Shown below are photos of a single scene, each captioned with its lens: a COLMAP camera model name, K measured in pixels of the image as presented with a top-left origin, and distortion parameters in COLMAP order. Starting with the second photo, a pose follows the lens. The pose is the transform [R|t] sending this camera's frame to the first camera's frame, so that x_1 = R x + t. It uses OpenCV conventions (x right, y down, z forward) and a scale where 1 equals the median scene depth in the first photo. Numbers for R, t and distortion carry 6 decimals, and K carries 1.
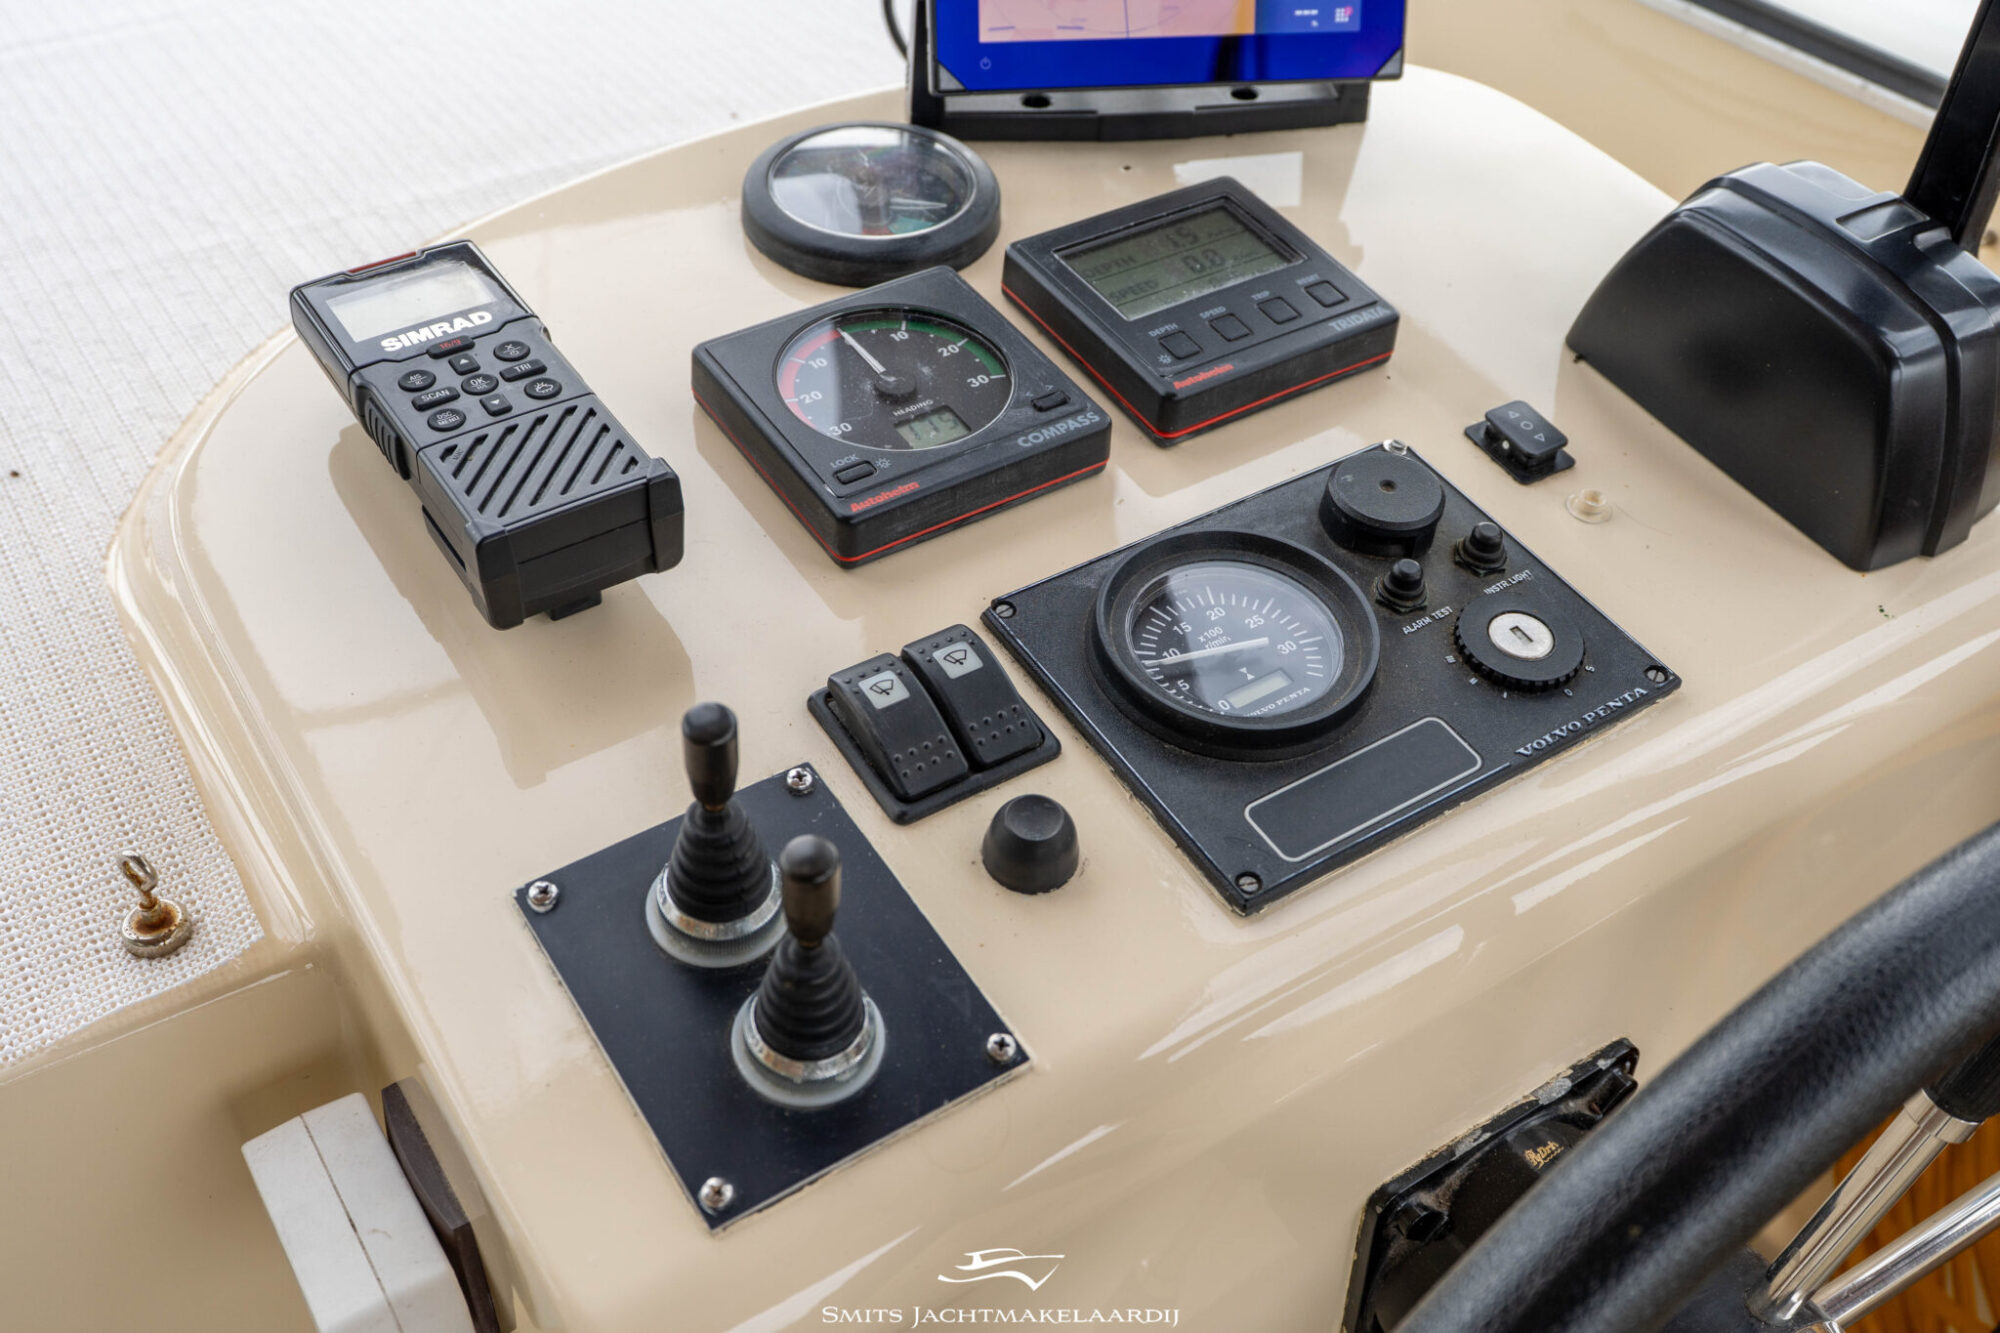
lens RADIAL K [[1987.0, 0, 1000.0], [0, 1987.0, 666.5], [0, 0, 1]] dist [0.005580, 0.007102]
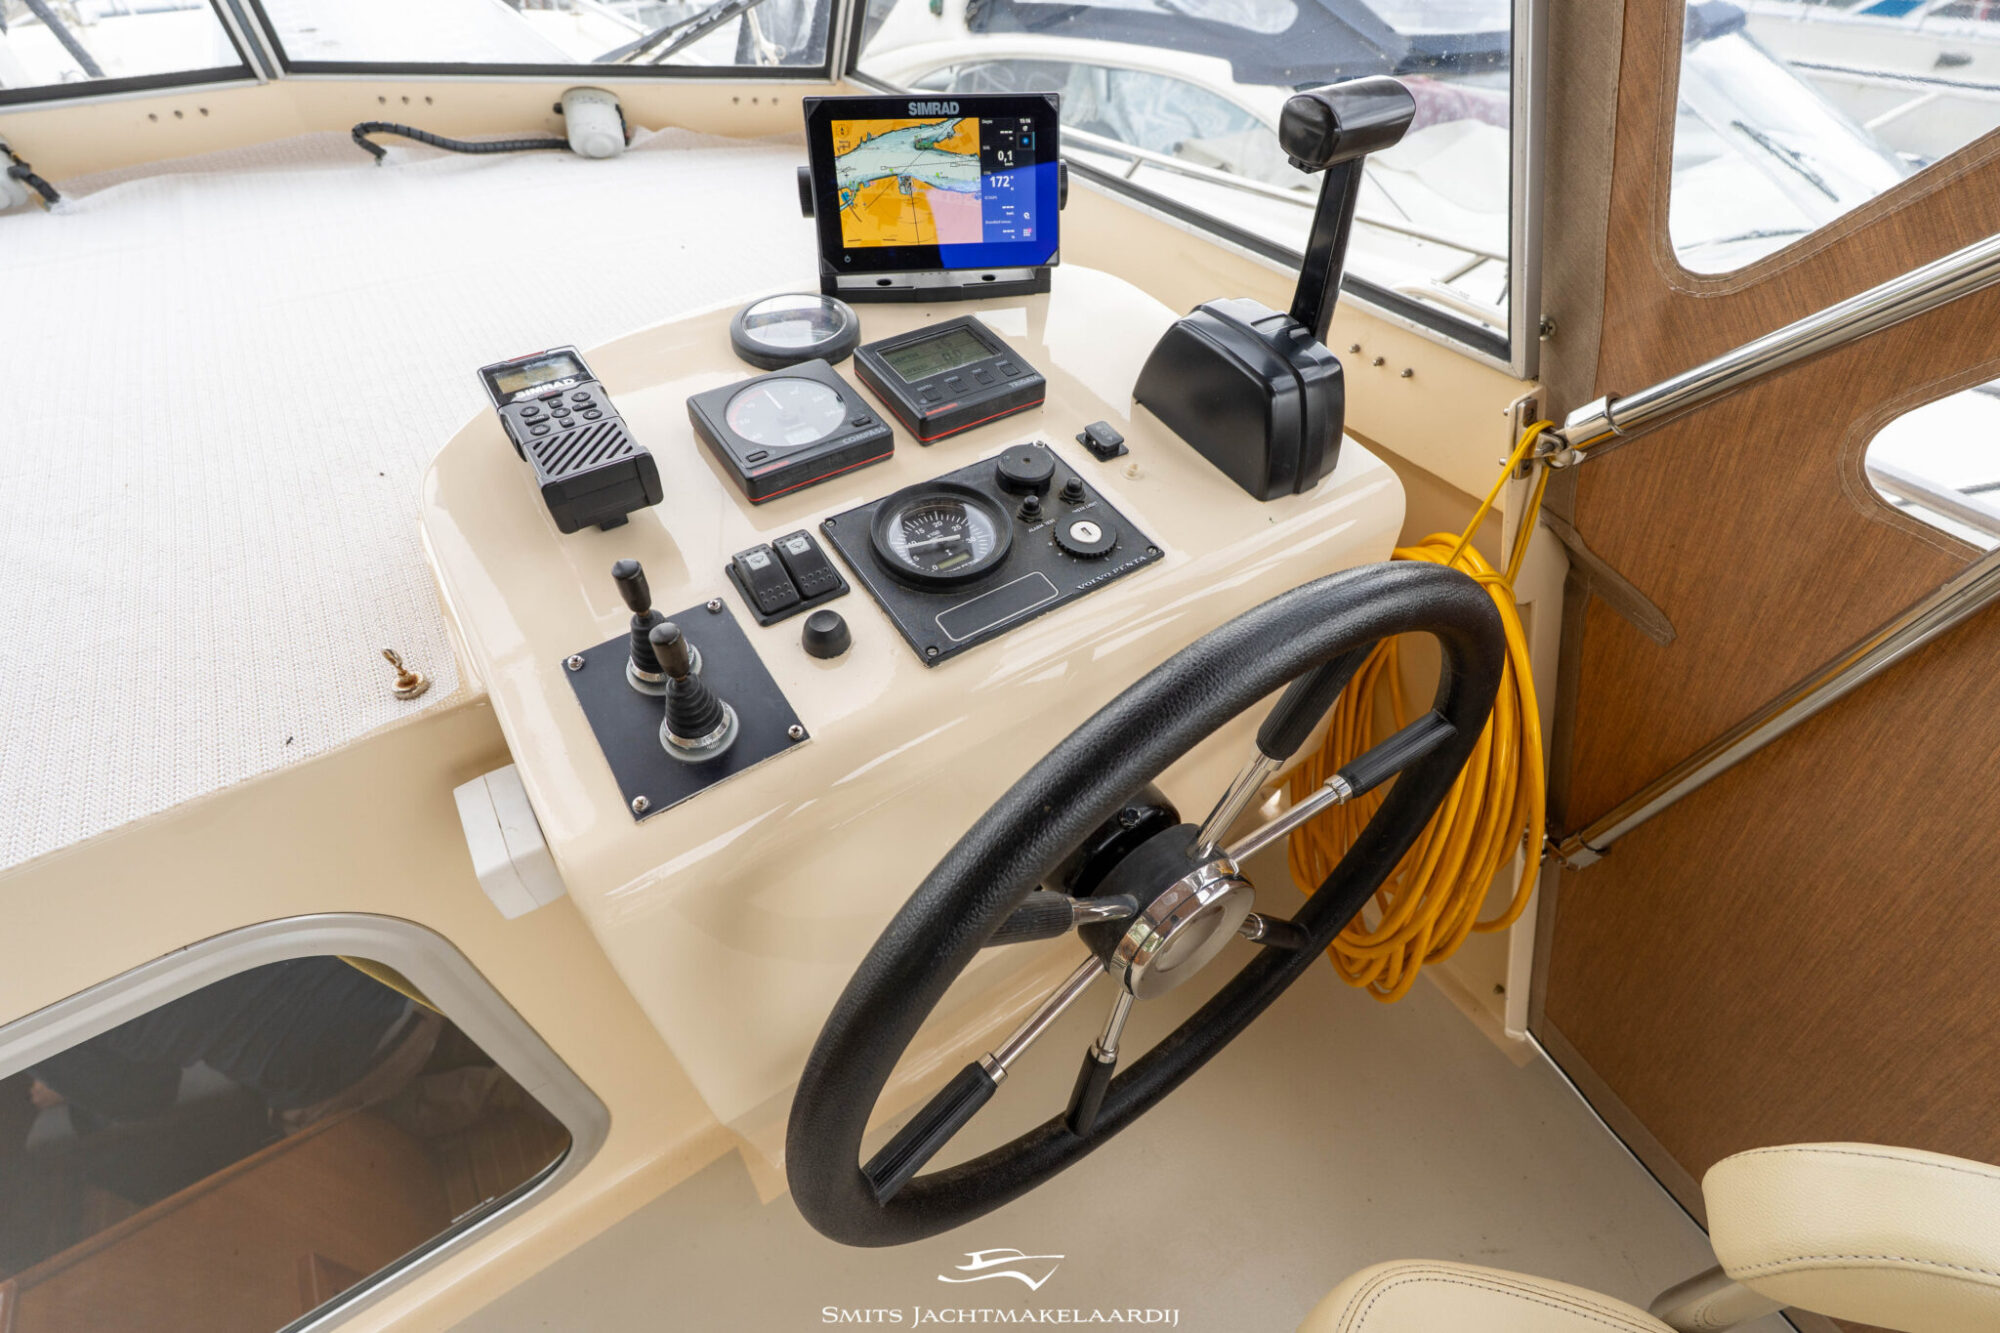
lens RADIAL K [[886.3, 0, 1000.0], [0, 886.3, 666.5], [0, 0, 1]] dist [0.001289, -0.000549]
pose [[0.999818, -0.017545, 0.007444, 0.164876], [0.016854, 0.996281, 0.084494, 0.043238], [-0.008899, -0.084353, 0.996396, 0.086003]]
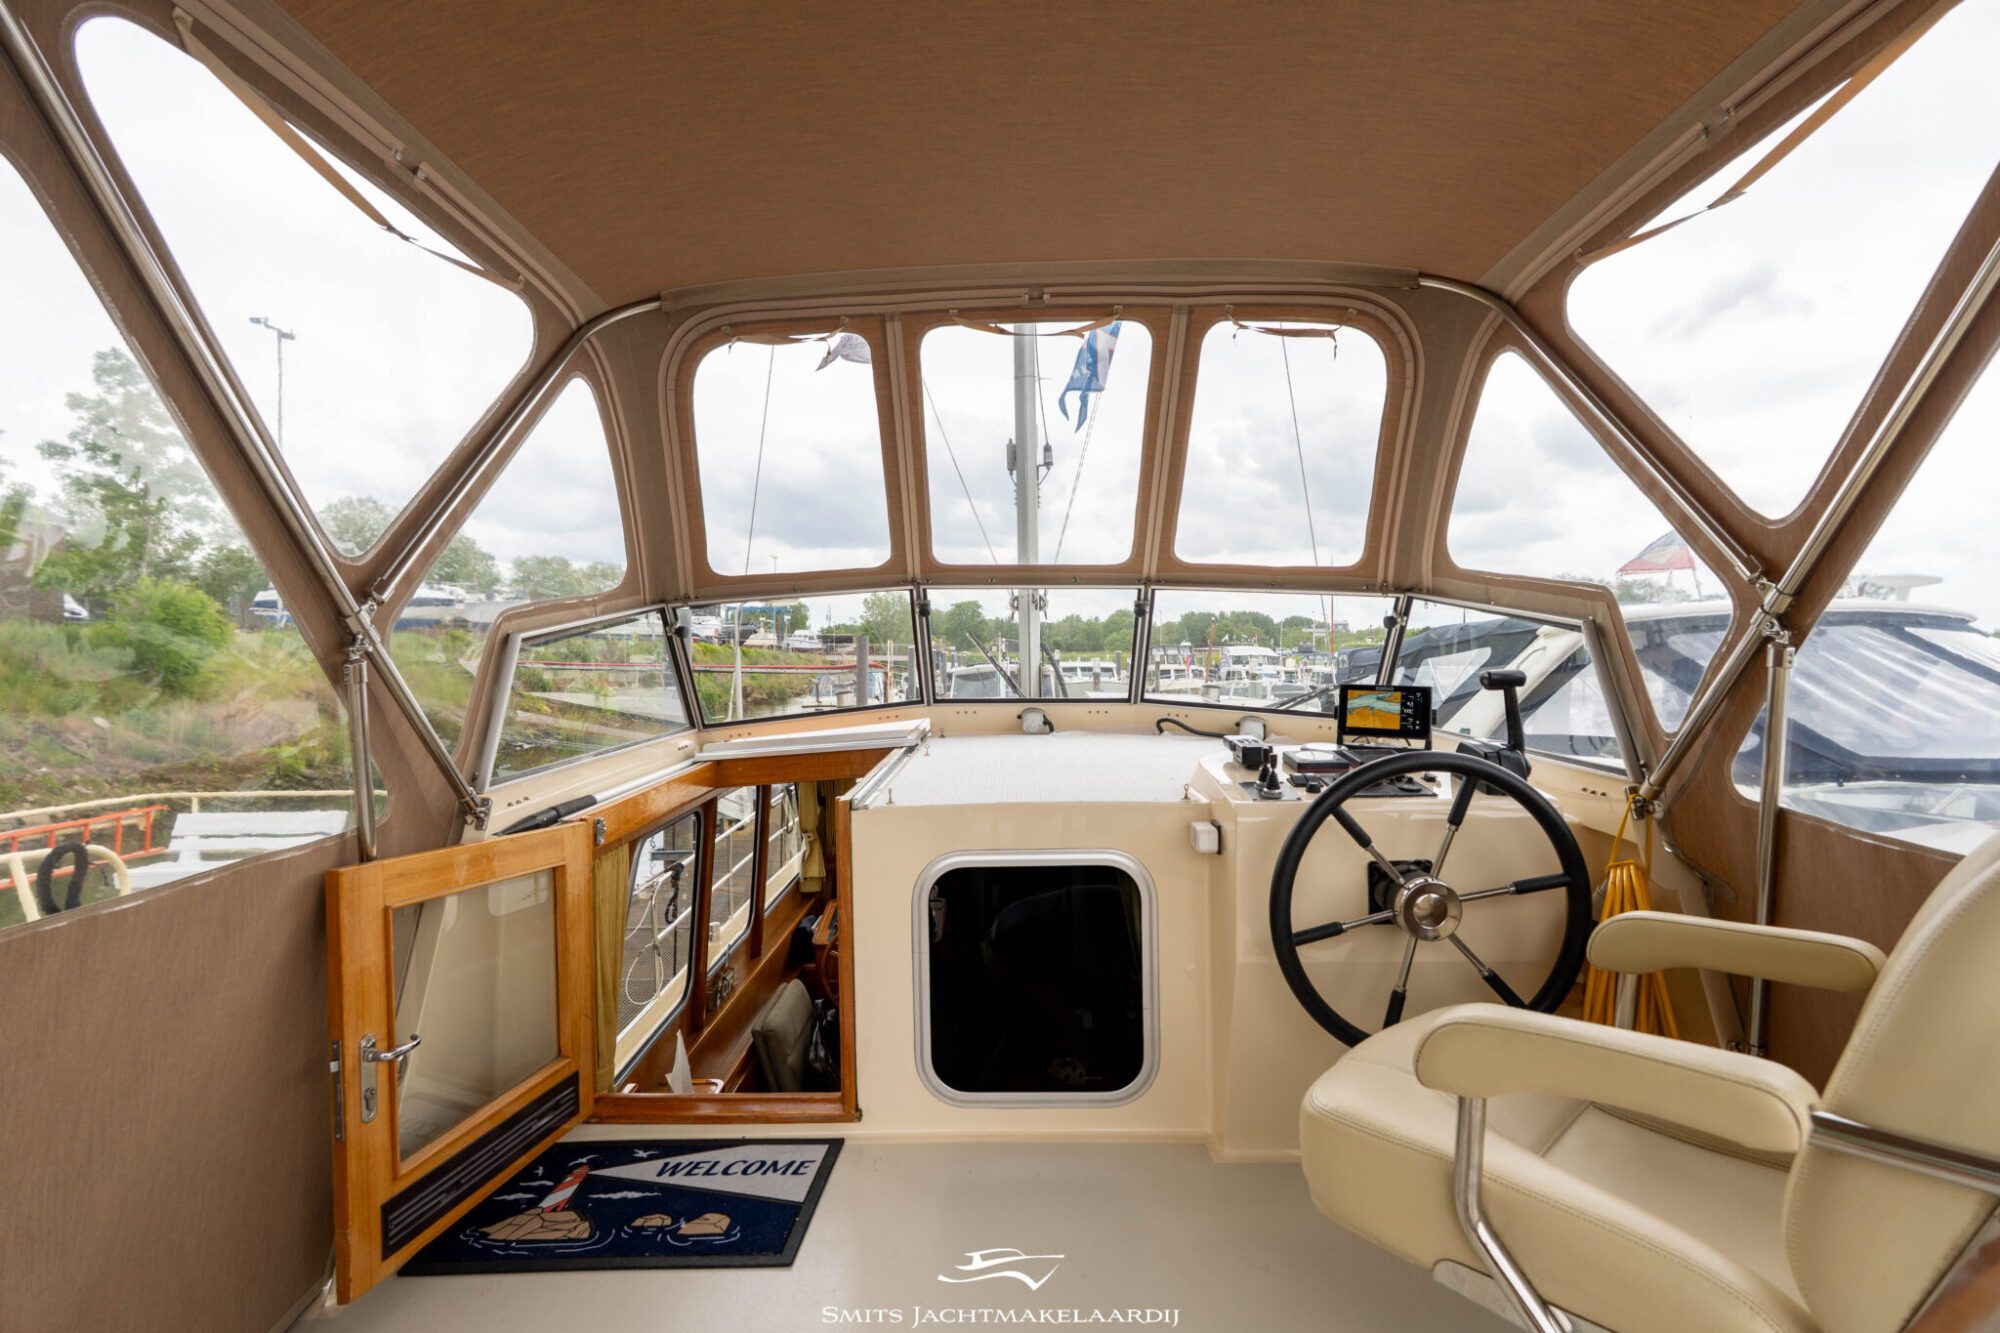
lens RADIAL K [[900.4, 0, 1000.0], [0, 900.4, 666.5], [0, 0, 1]] dist [0.012043, 0.000336]
pose [[0.839127, 0.006748, -0.543893, 0.725413], [-0.345133, 0.779459, -0.522807, 1.628789], [0.420415, 0.626417, 0.656394, -1.619501]]
